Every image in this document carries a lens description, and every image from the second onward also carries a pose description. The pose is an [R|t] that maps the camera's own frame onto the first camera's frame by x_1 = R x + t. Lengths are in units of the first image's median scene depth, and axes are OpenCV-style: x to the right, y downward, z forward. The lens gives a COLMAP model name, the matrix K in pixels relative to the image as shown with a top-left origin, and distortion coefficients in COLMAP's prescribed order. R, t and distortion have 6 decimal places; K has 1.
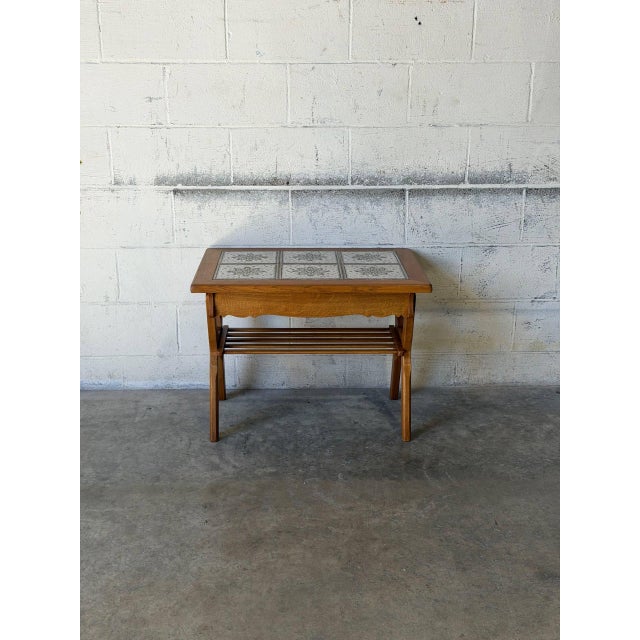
lens RADIAL K [[909.1, 0, 317.9], [0, 909.1, 320.1], [0, 0, 1]] dist [0.119738, 0.000000]
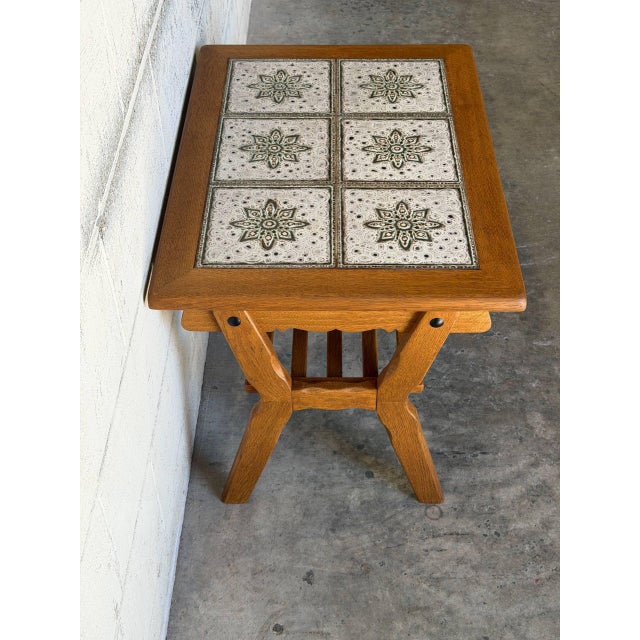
lens RADIAL K [[909.1, 0, 334.8], [0, 909.1, 310.4], [0, 0, 1]] dist [0.119738, 0.000000]
pose [[0.026337, -0.692317, 0.721112, -0.413111], [0.283580, 0.696903, 0.658718, -0.315334], [-0.958587, 0.187145, 0.214682, 0.858778]]
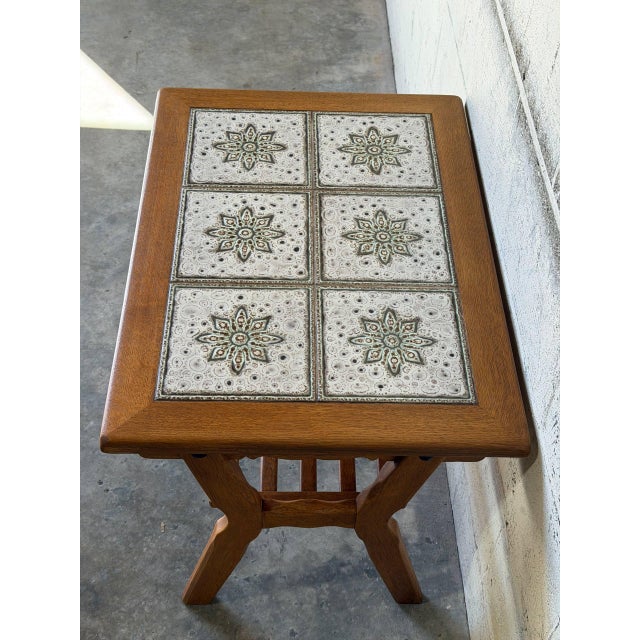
lens RADIAL K [[909.1, 0, 307.1], [0, 909.1, 319.1], [0, 0, 1]] dist [0.119738, 0.000000]
pose [[-0.019034, 0.747073, -0.664470, 0.304175], [-0.321259, 0.624778, 0.711650, -0.335575], [0.946800, 0.227012, 0.228111, 0.854020]]
